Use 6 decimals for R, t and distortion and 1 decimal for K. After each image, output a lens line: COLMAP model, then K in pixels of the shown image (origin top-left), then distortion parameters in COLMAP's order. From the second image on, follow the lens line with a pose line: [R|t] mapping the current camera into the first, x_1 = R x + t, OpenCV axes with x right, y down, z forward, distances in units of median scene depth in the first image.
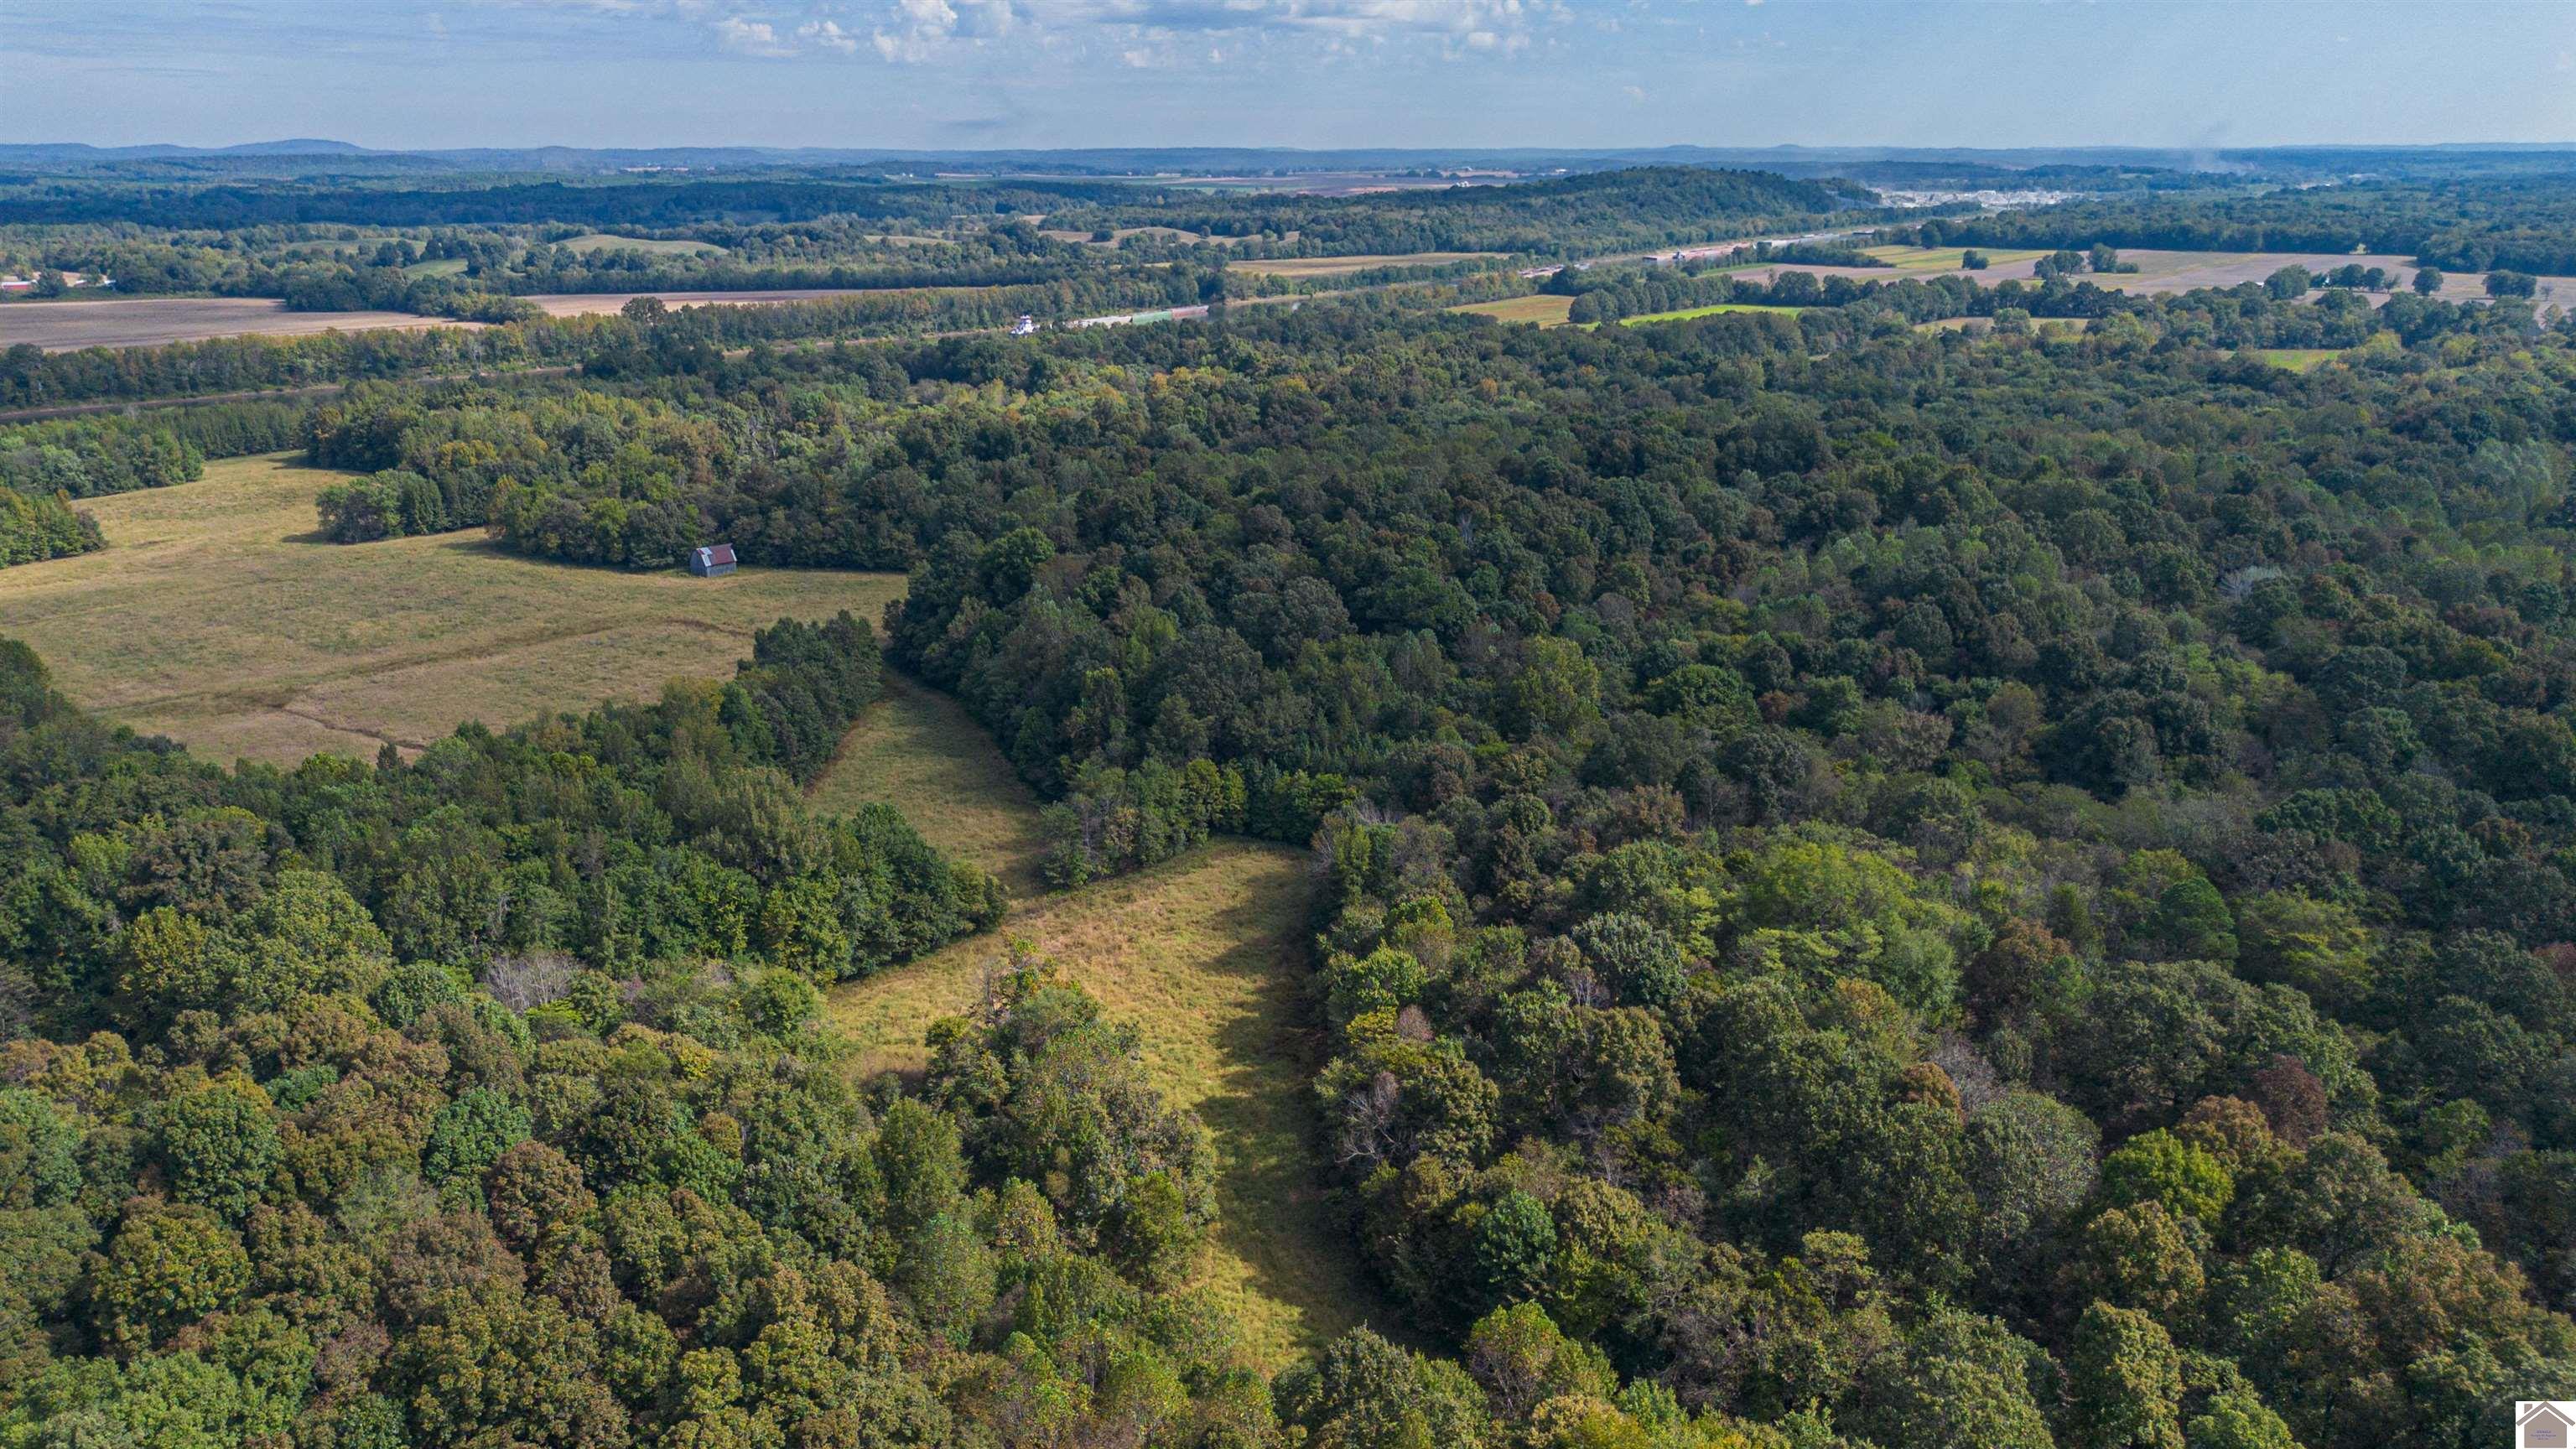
lens RADIAL K [[1853.6, 0, 1272.7], [0, 1853.6, 709.4], [0, 0, 1]] dist [0.073630, -0.071115]
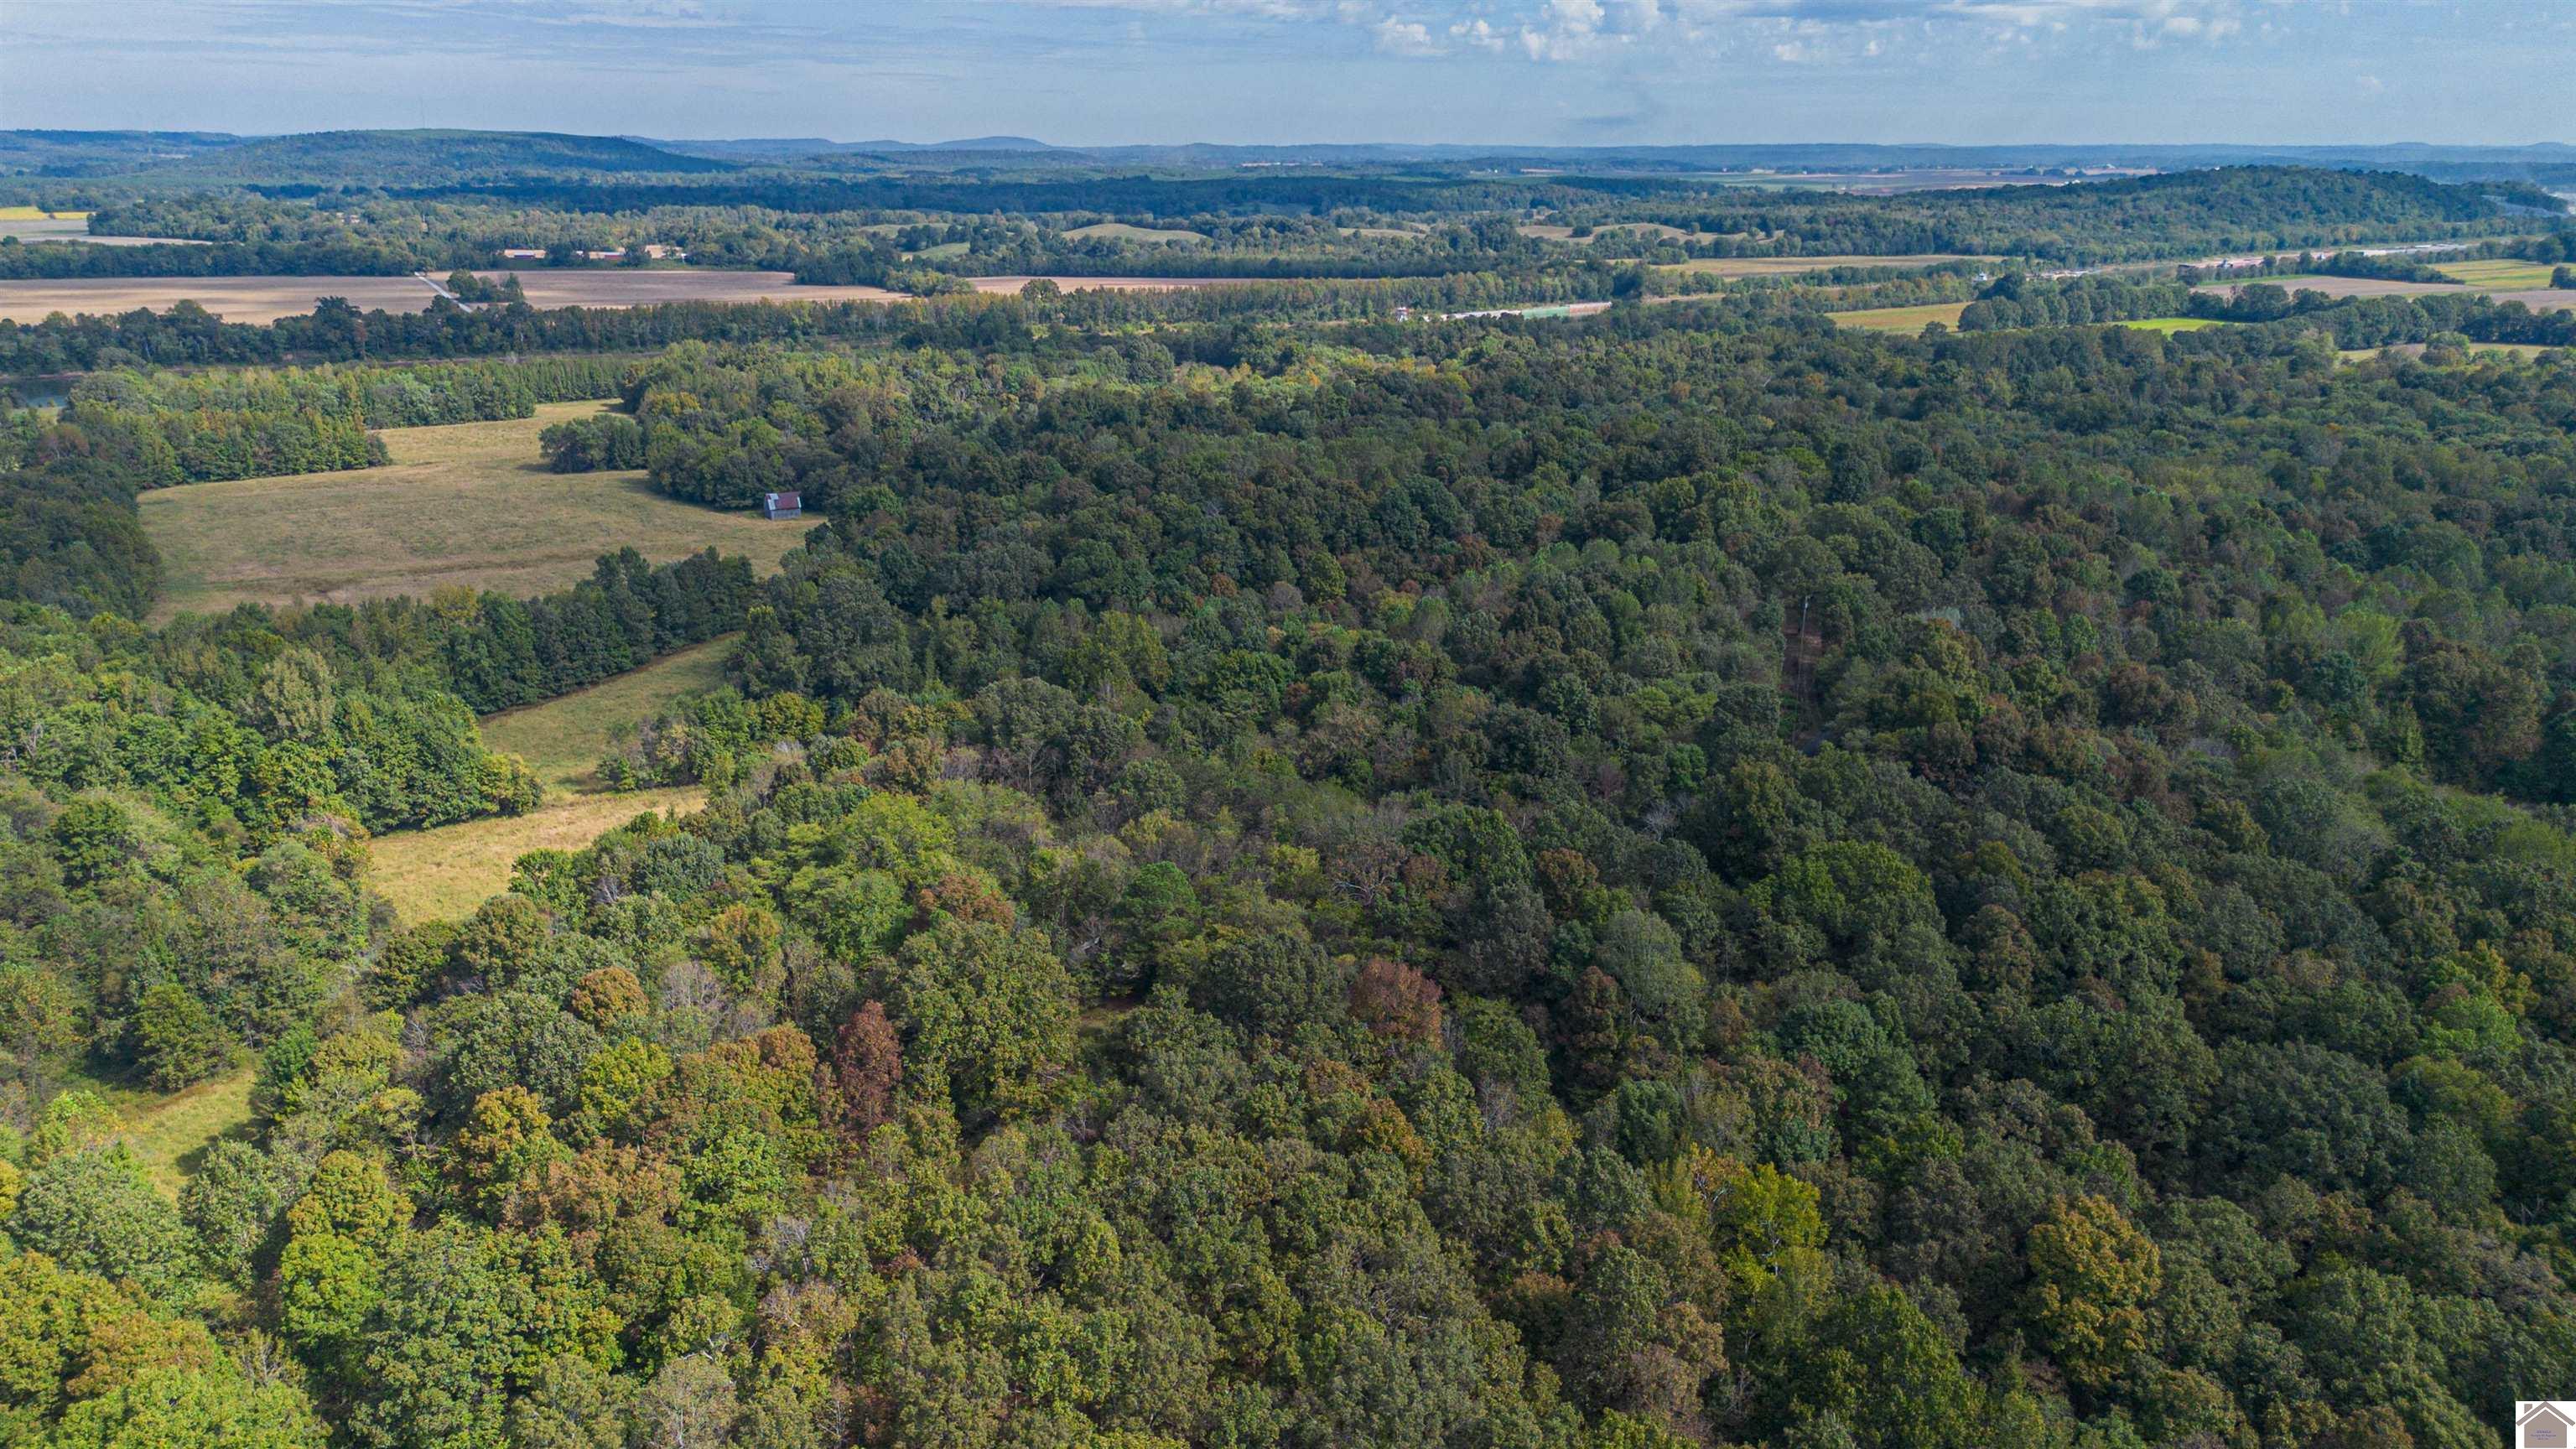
lens RADIAL K [[1853.6, 0, 1280.1], [0, 1853.6, 669.2], [0, 0, 1]] dist [0.073630, -0.071115]
pose [[0.947938, 0.093538, -0.304407, 0.123912], [-0.098755, 0.995110, -0.001749, -0.003107], [0.302755, 0.031720, 0.952540, 0.005142]]
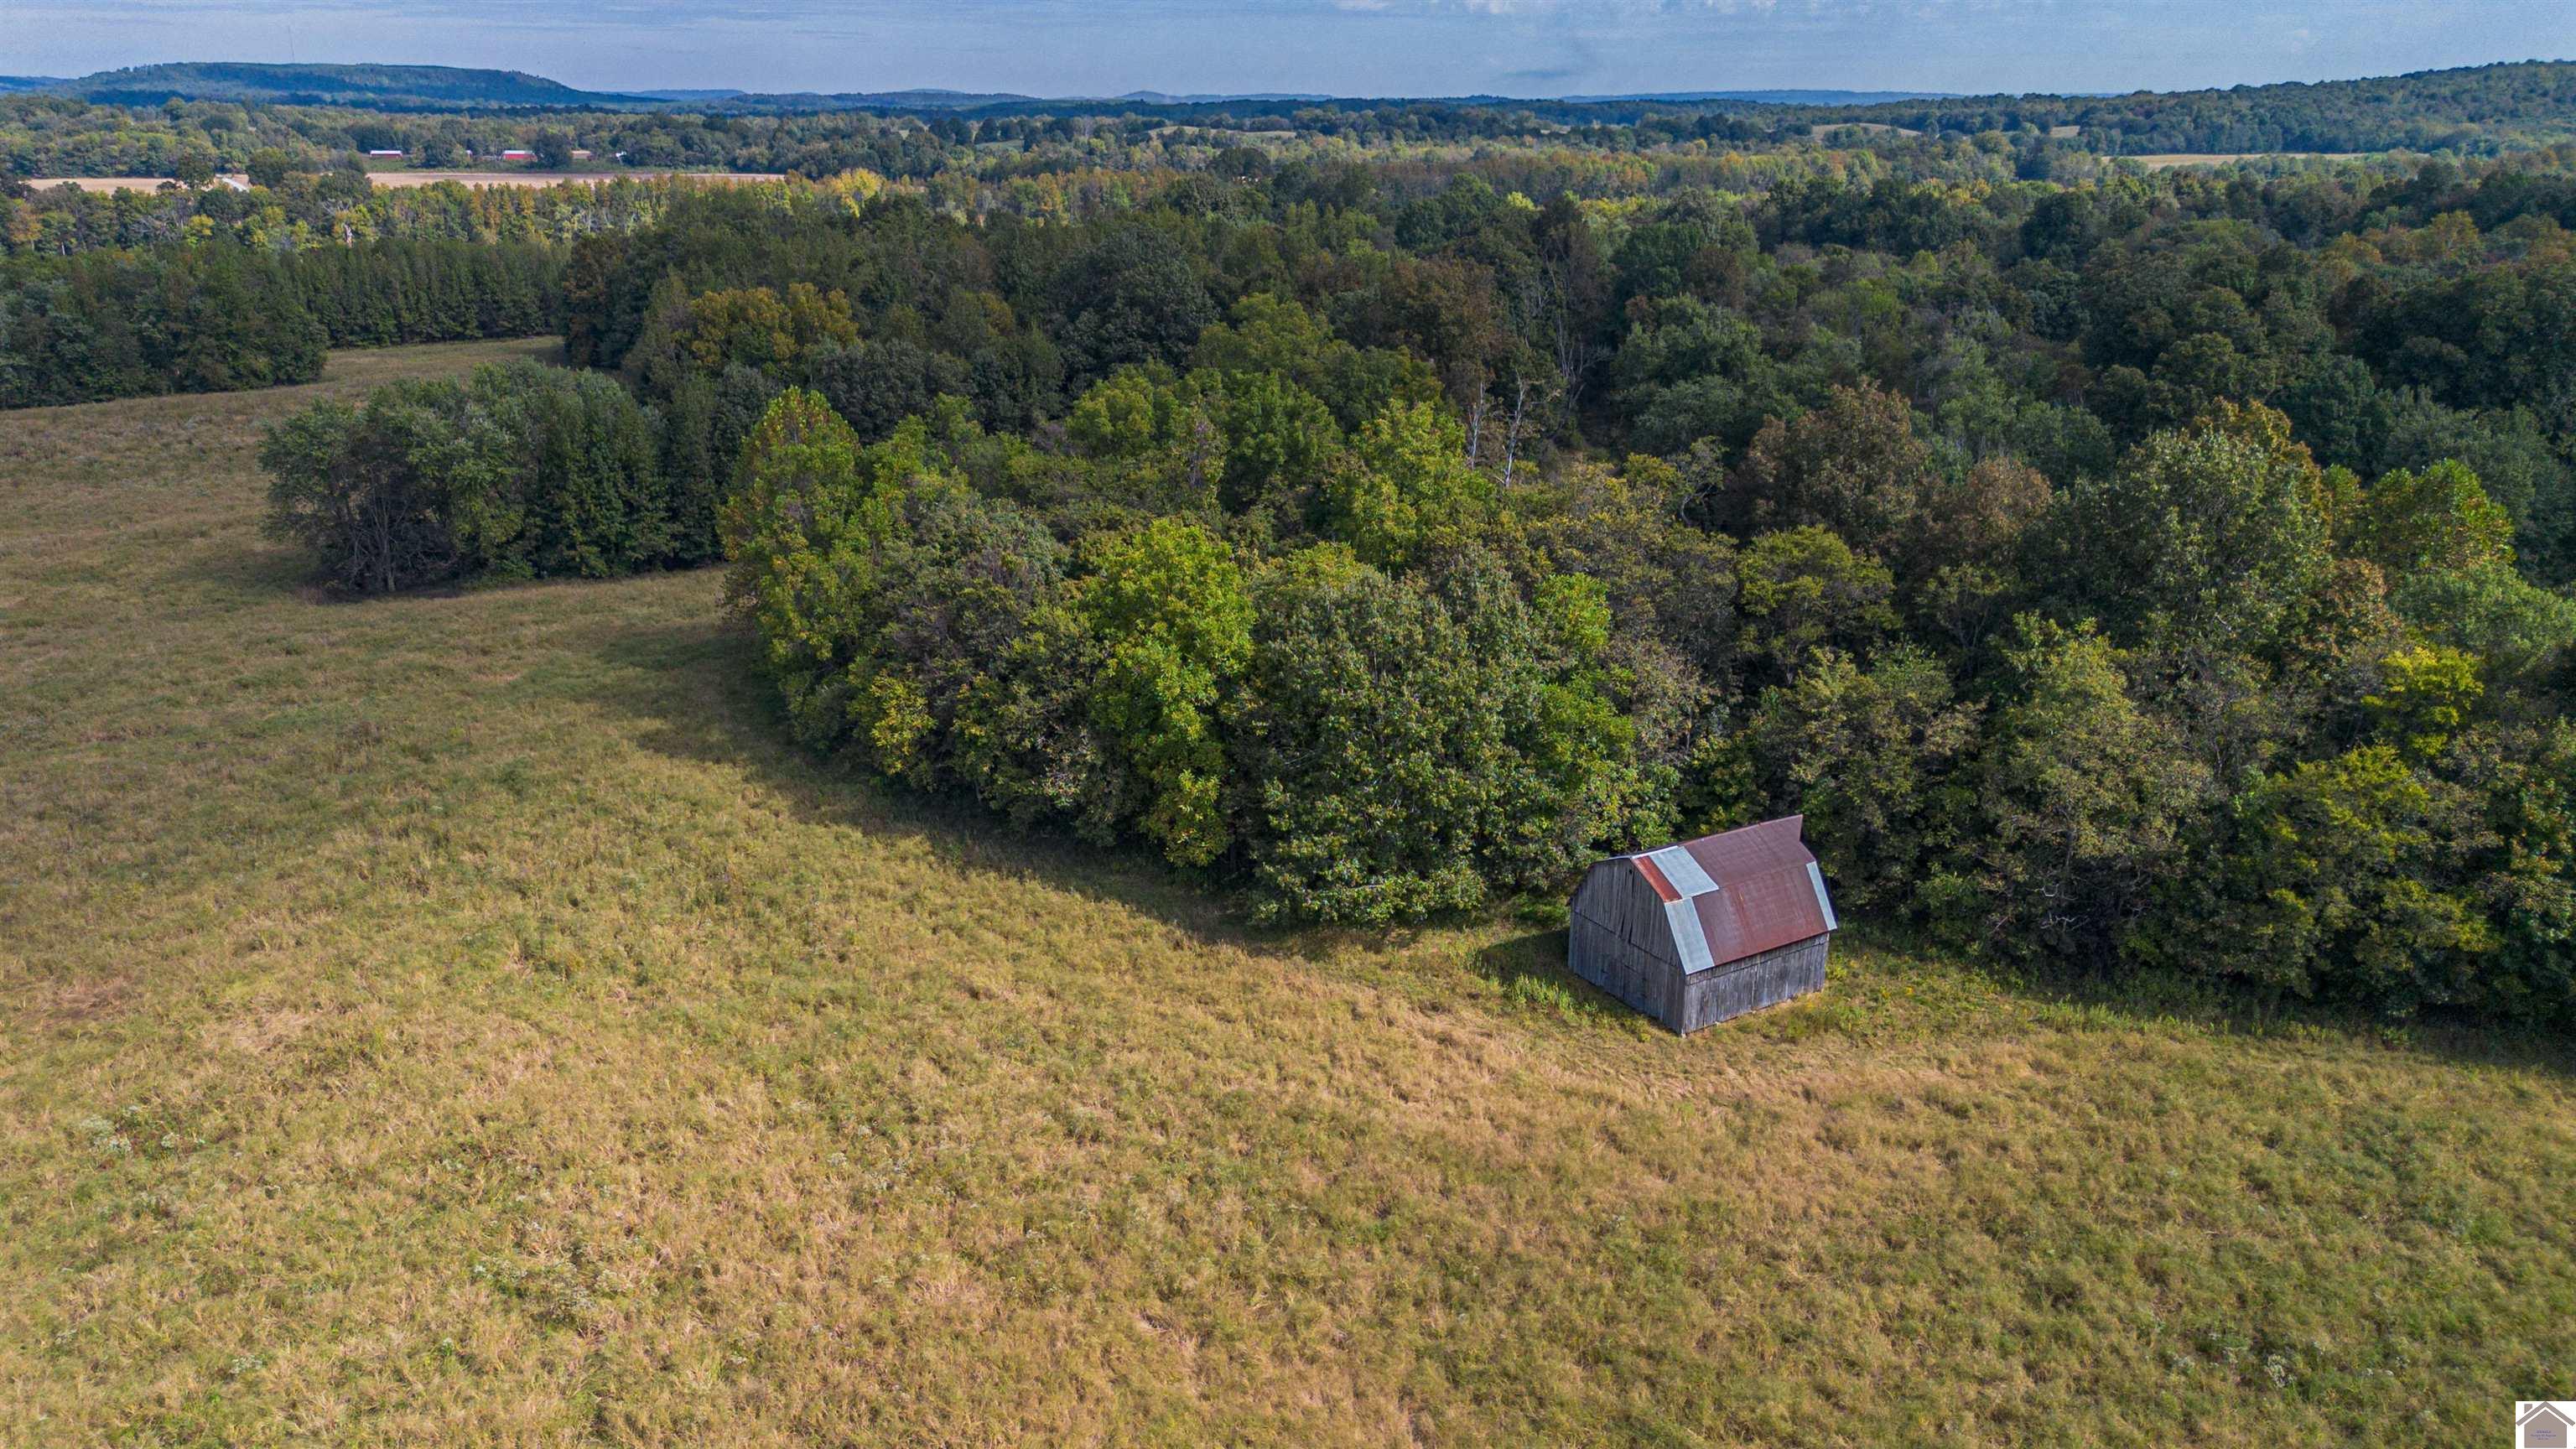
lens RADIAL K [[1853.6, 0, 1277.0], [0, 1853.6, 726.5], [0, 0, 1]] dist [0.073630, -0.071115]
pose [[0.959920, 0.091272, -0.264996, -0.106183], [-0.083348, 0.995676, 0.041020, -0.036659], [0.267594, -0.017289, 0.963377, 0.297378]]
